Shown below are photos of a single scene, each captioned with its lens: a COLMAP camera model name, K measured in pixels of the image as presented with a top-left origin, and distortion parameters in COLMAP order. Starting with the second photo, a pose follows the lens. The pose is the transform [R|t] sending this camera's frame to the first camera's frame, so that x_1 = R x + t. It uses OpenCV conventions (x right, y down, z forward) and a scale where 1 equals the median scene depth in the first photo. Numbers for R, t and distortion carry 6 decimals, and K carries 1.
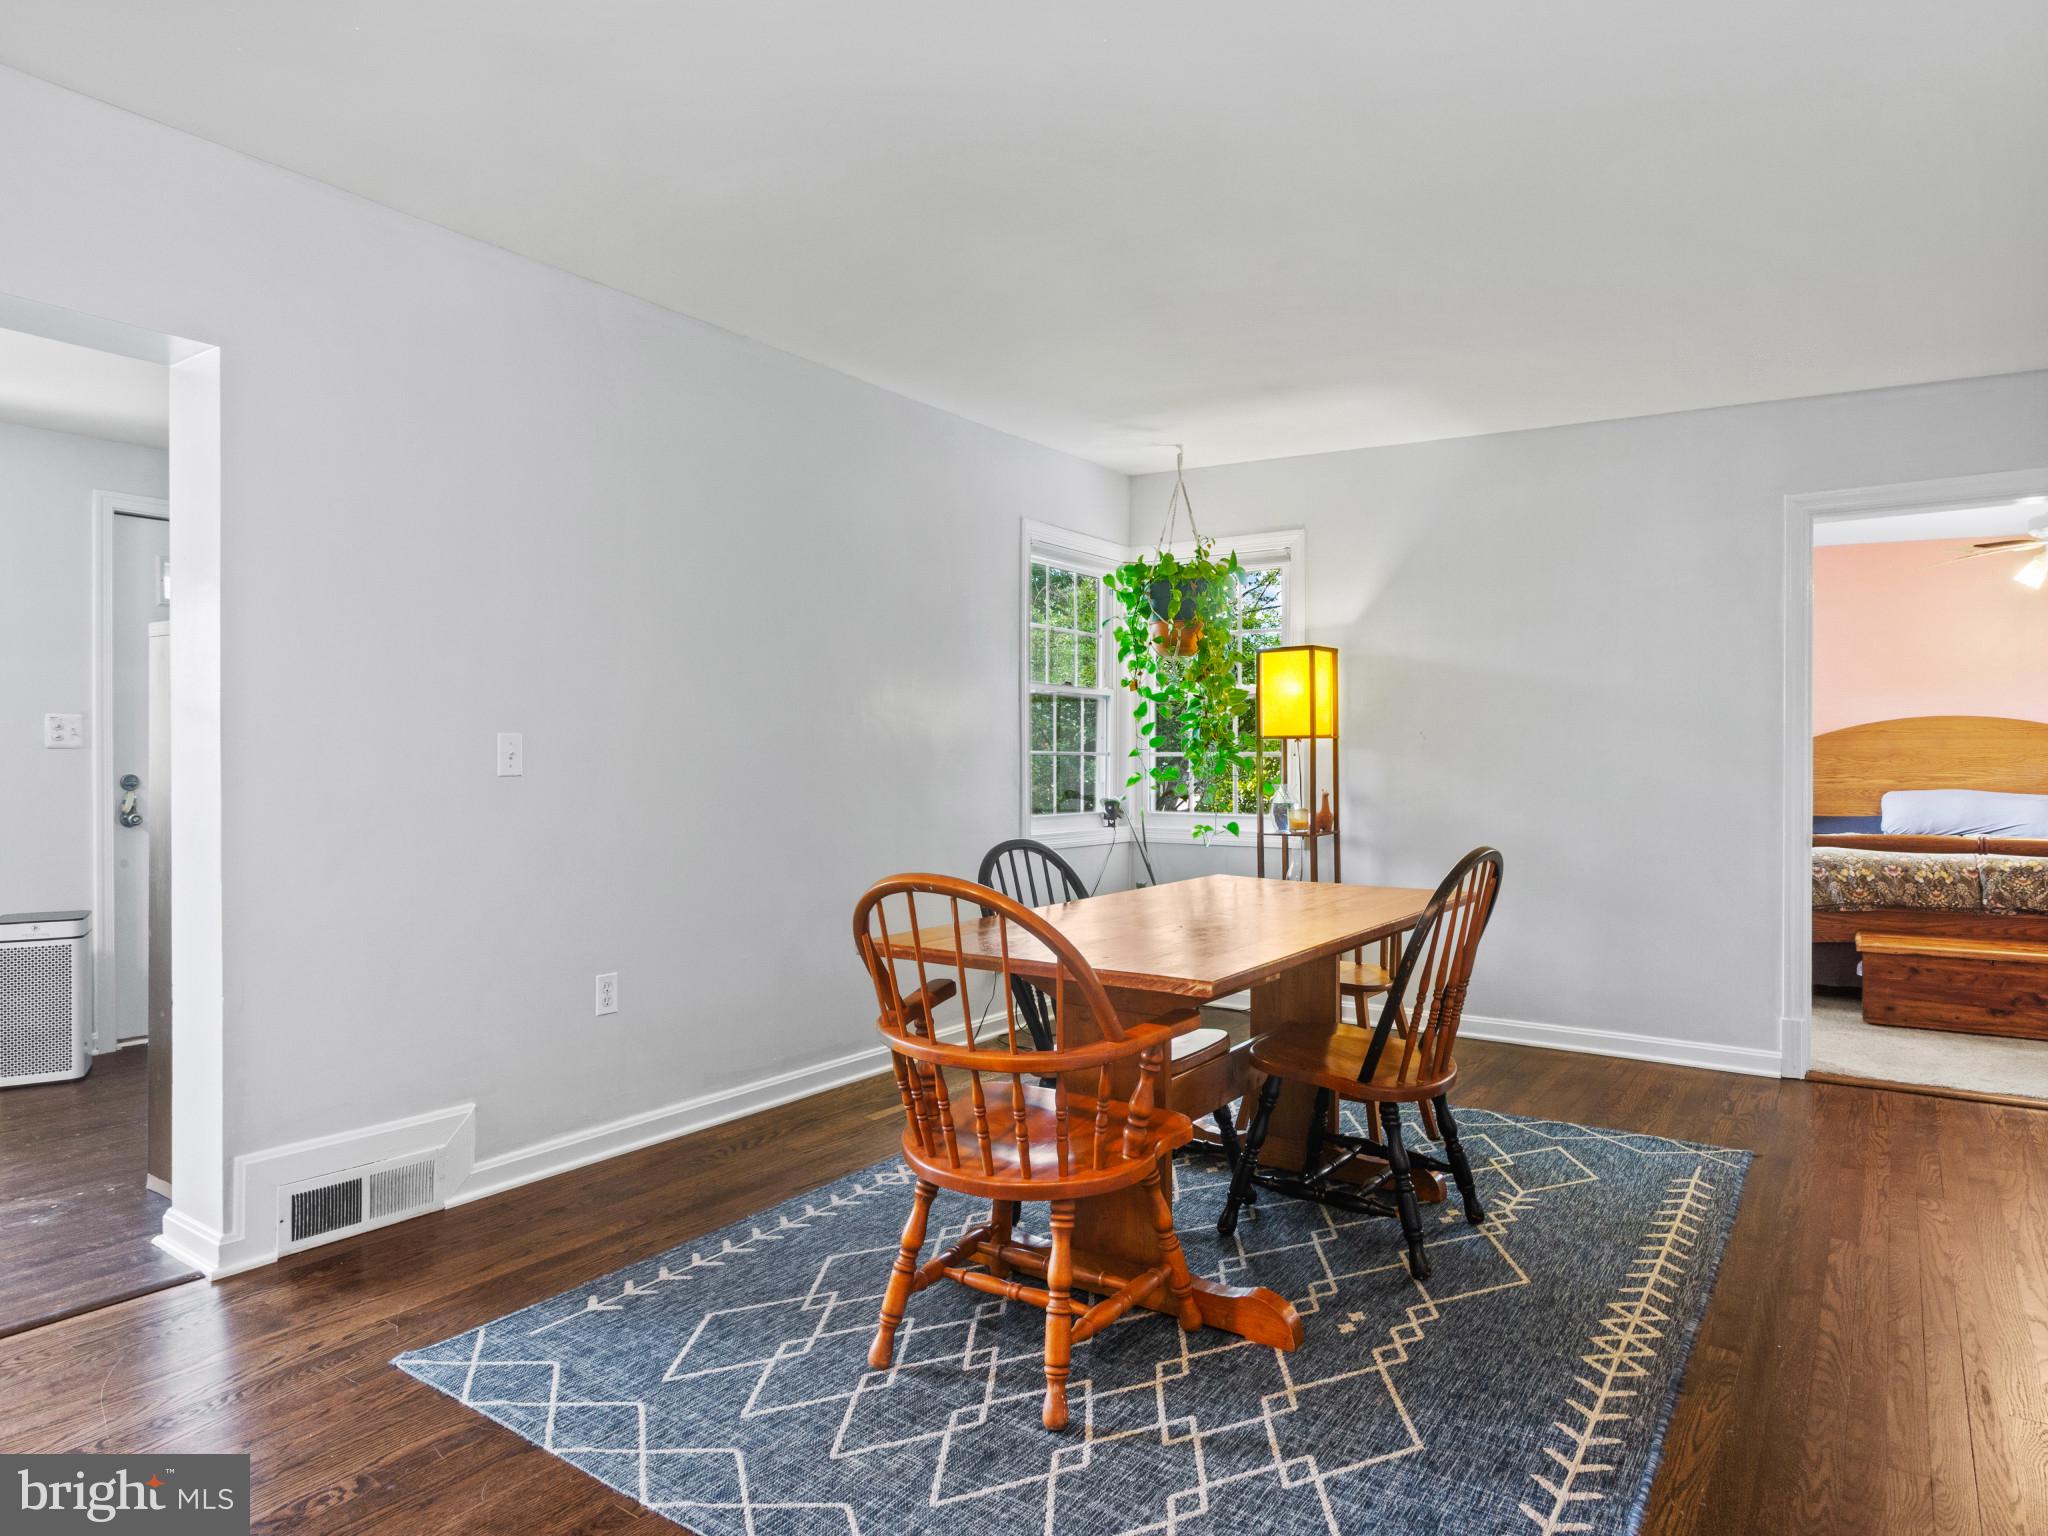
lens RADIAL K [[1233.3, 0, 1035.2], [0, 1233.3, 756.9], [0, 0, 1]] dist [-0.006820, 0.003581]
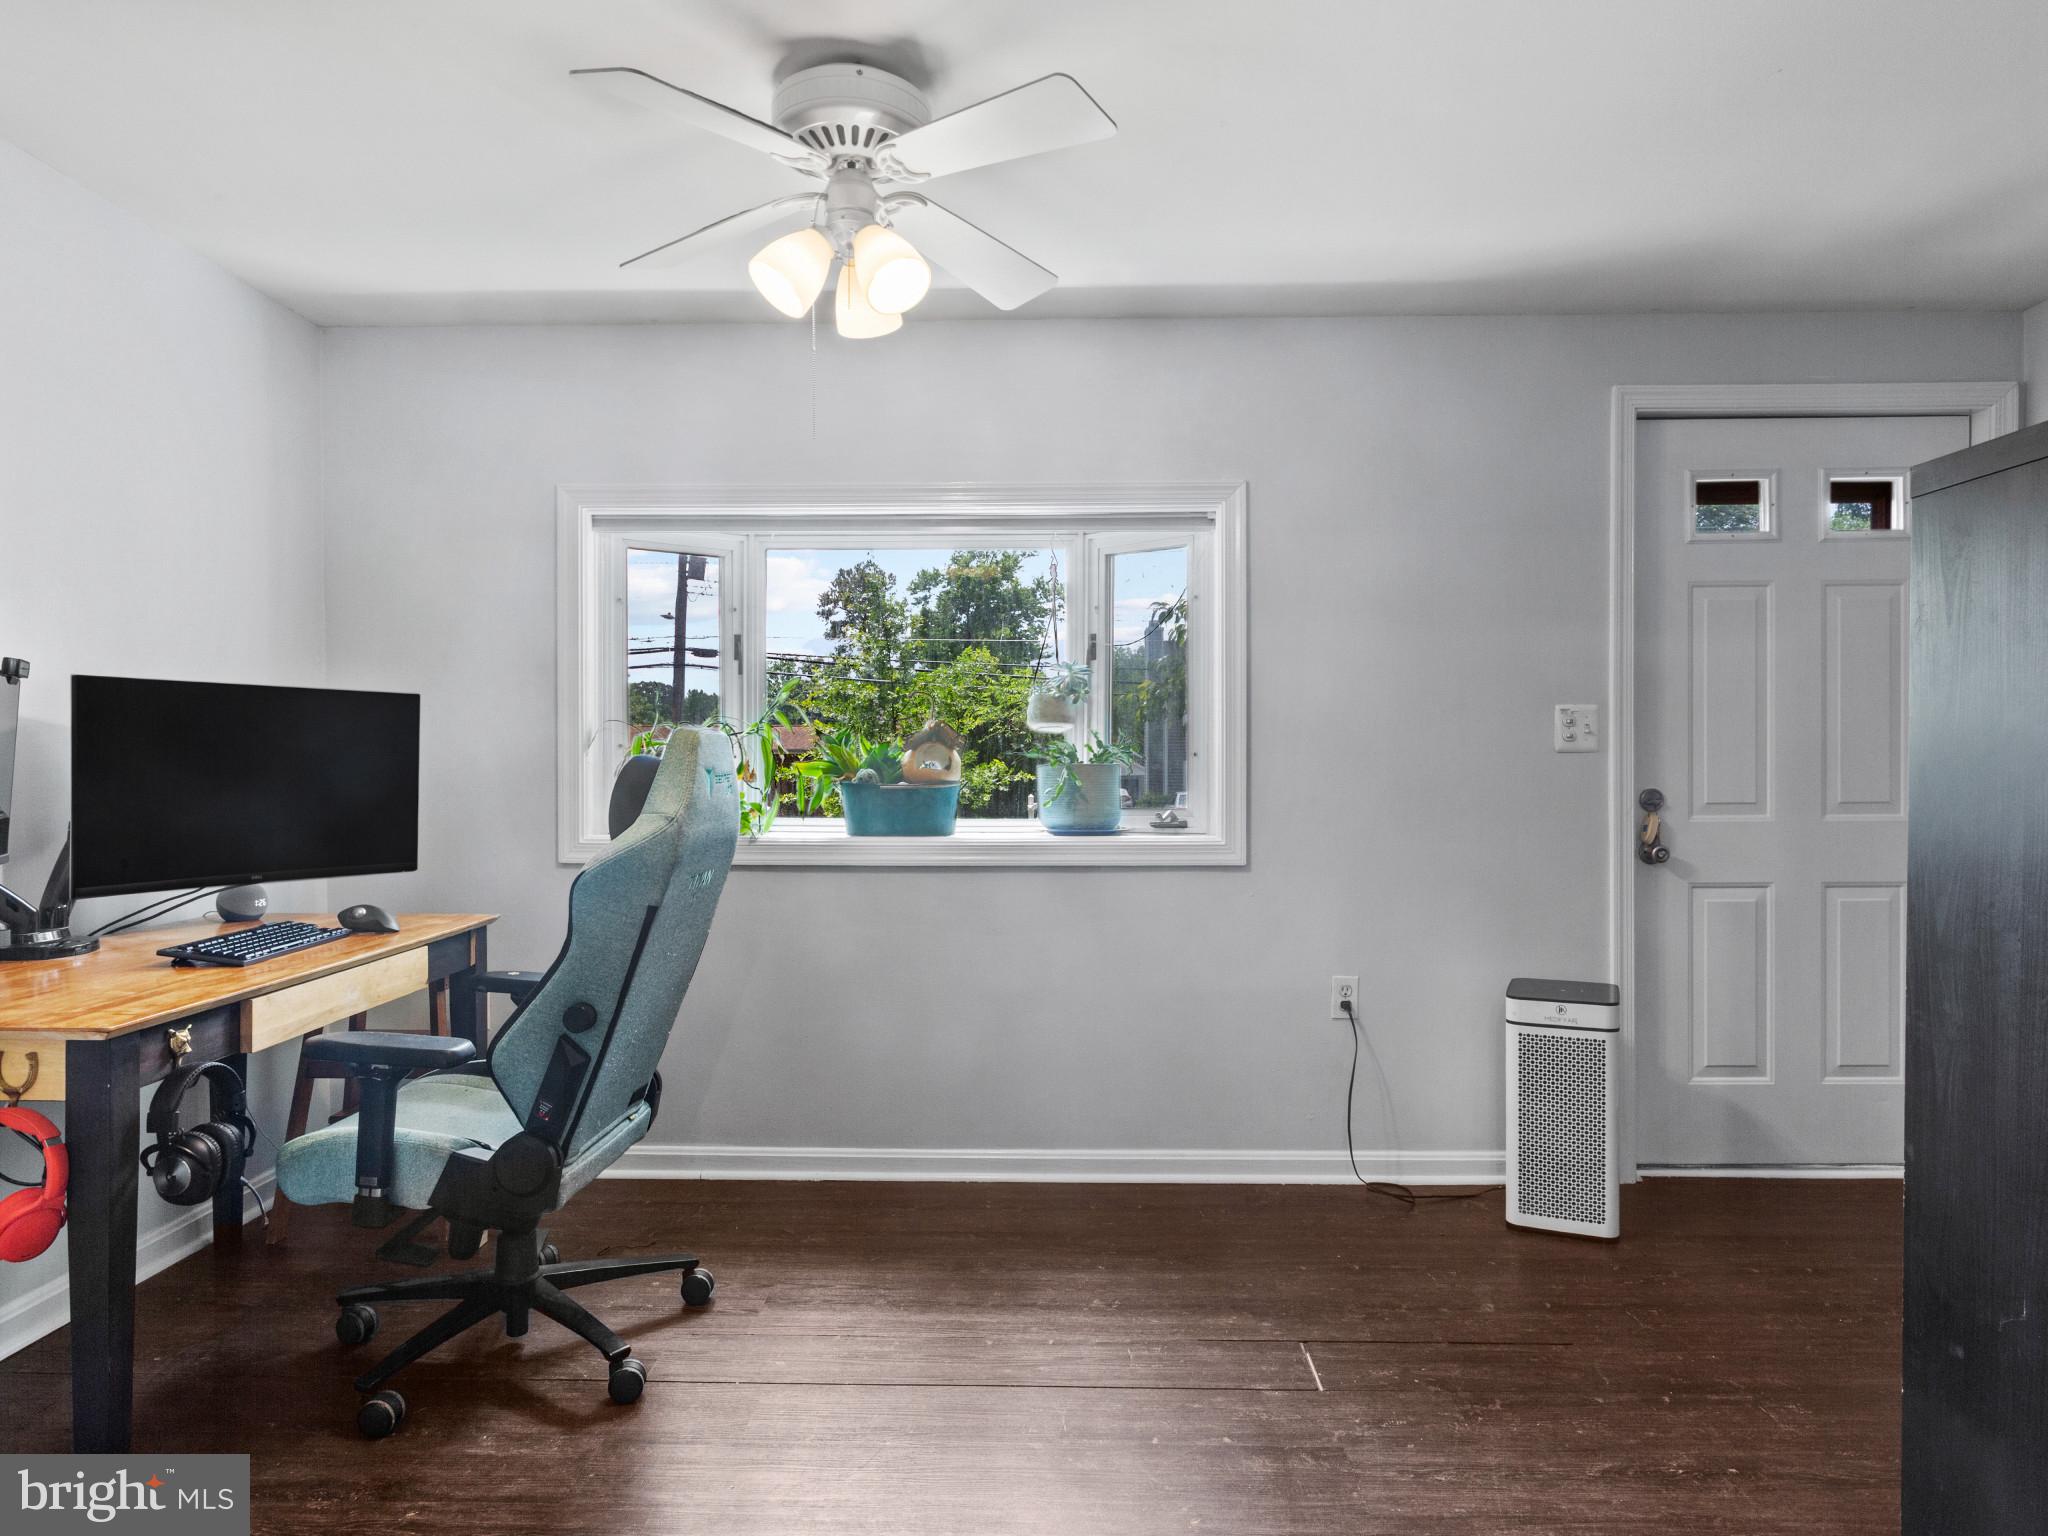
lens RADIAL K [[1233.3, 0, 1022.4], [0, 1233.3, 772.2], [0, 0, 1]] dist [-0.006820, 0.003581]
pose [[0.542927, 0.001989, -0.839777, -0.595916], [0.003758, 0.999981, 0.004799, 0.000032], [0.839771, -0.005762, 0.542910, 0.554159]]
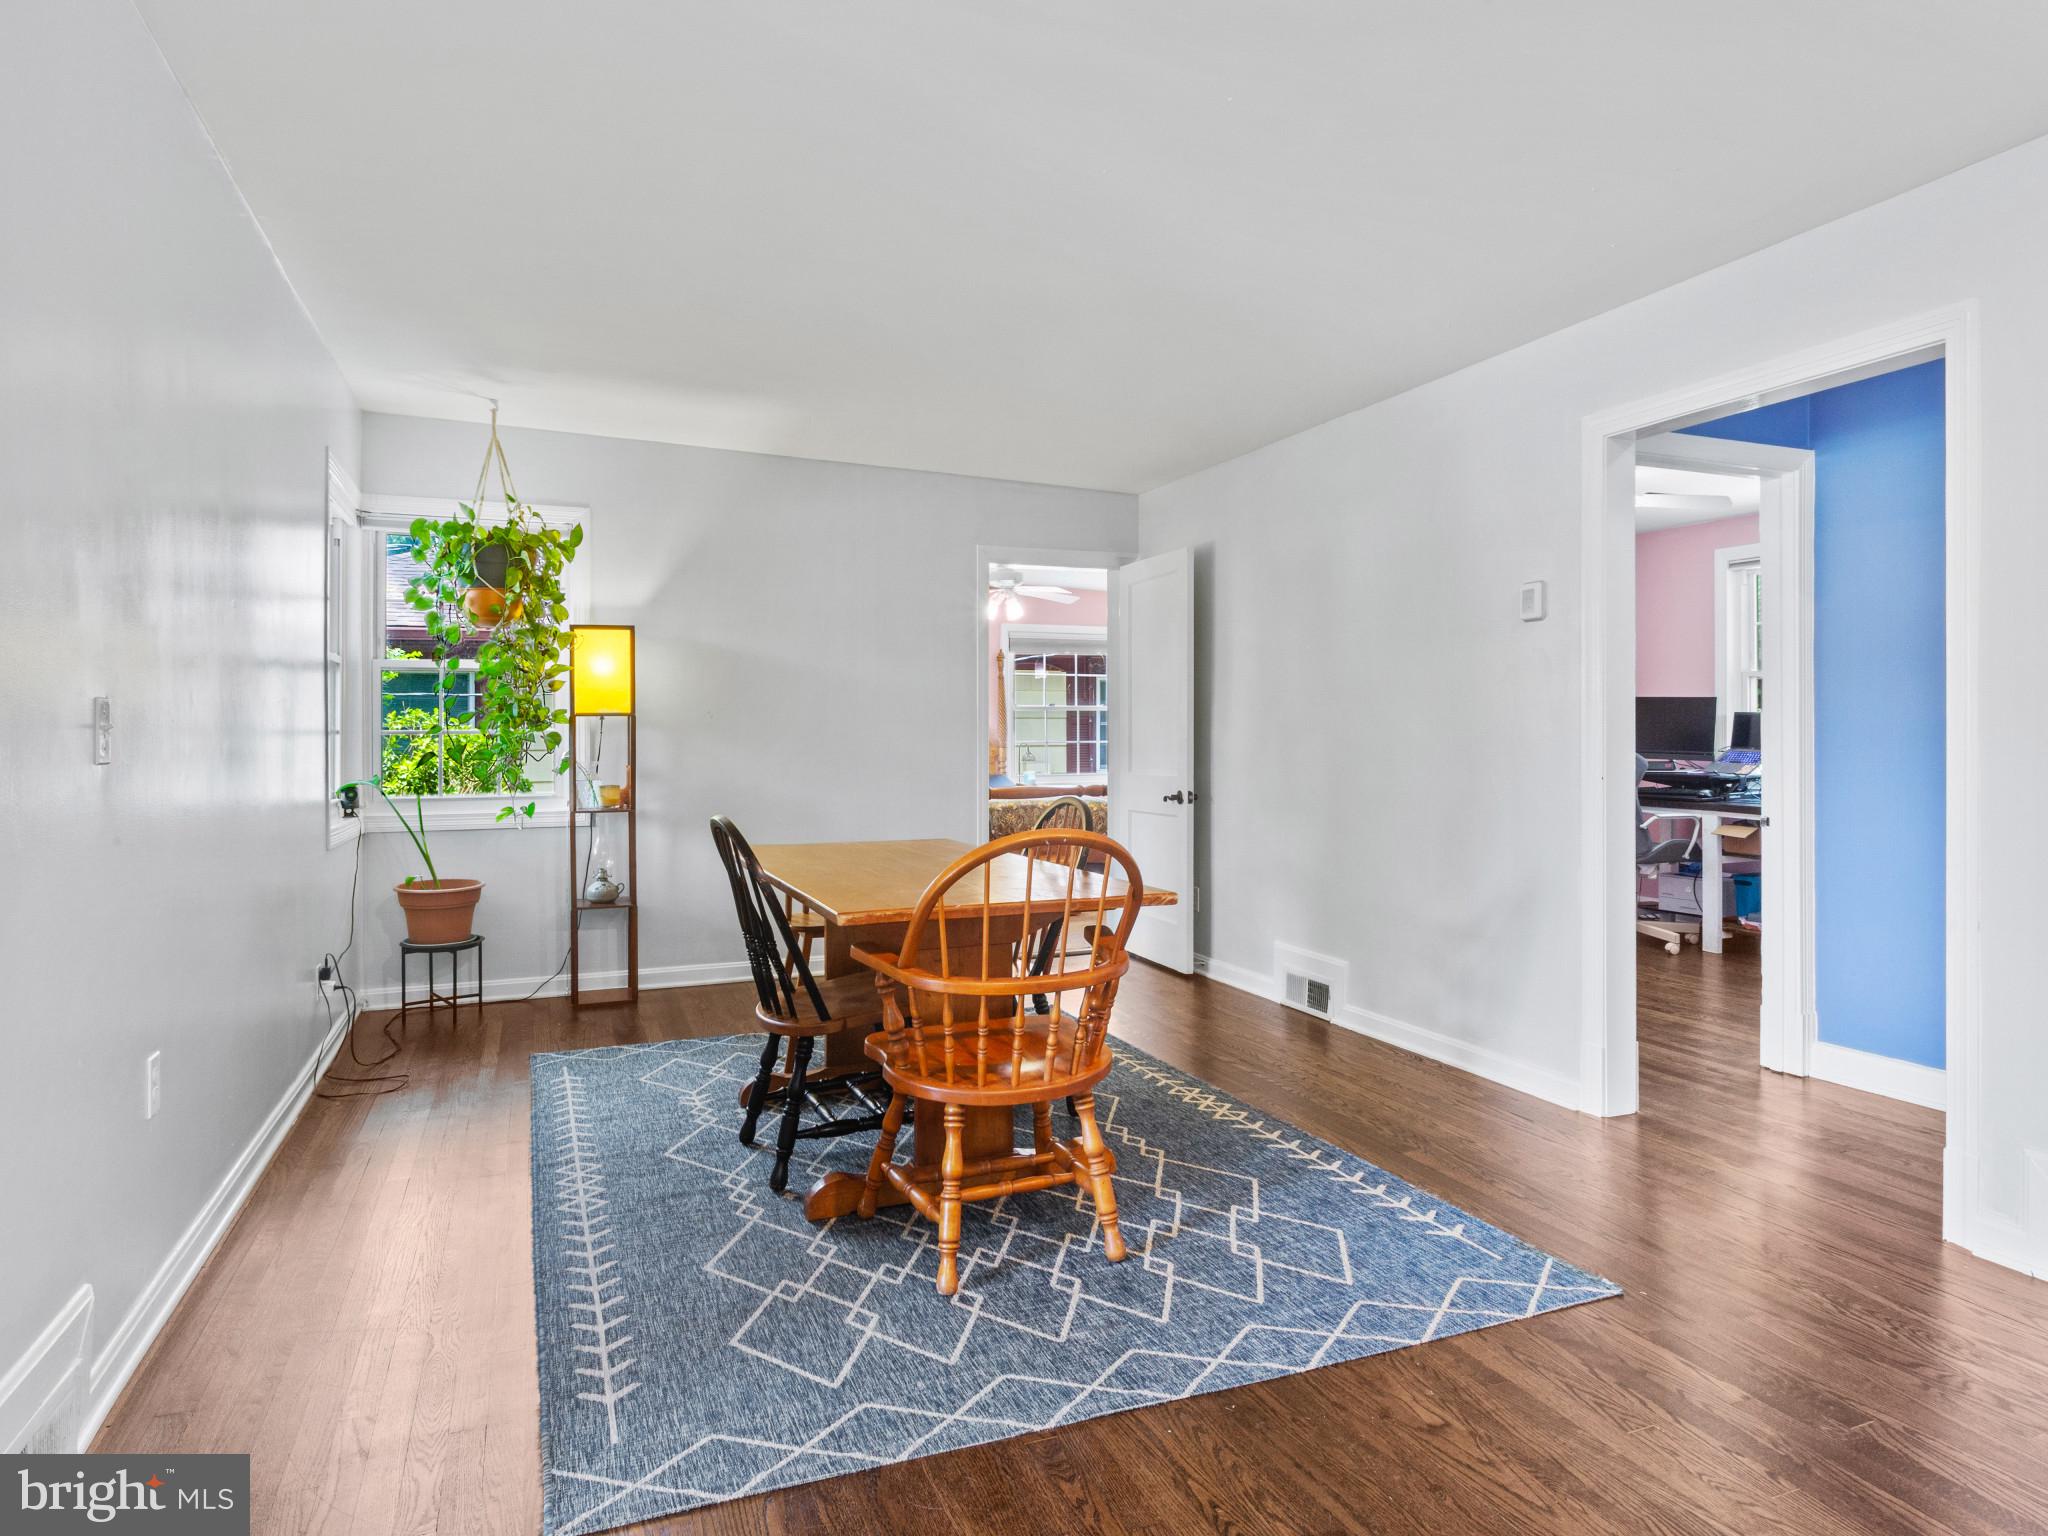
lens RADIAL K [[1233.3, 0, 1041.3], [0, 1233.3, 728.2], [0, 0, 1]] dist [-0.006820, 0.003581]
pose [[0.543392, 0.001753, 0.839477, -0.825975], [0.004157, 0.999980, -0.004779, 0.002233], [-0.839469, 0.006087, 0.543374, 0.281745]]
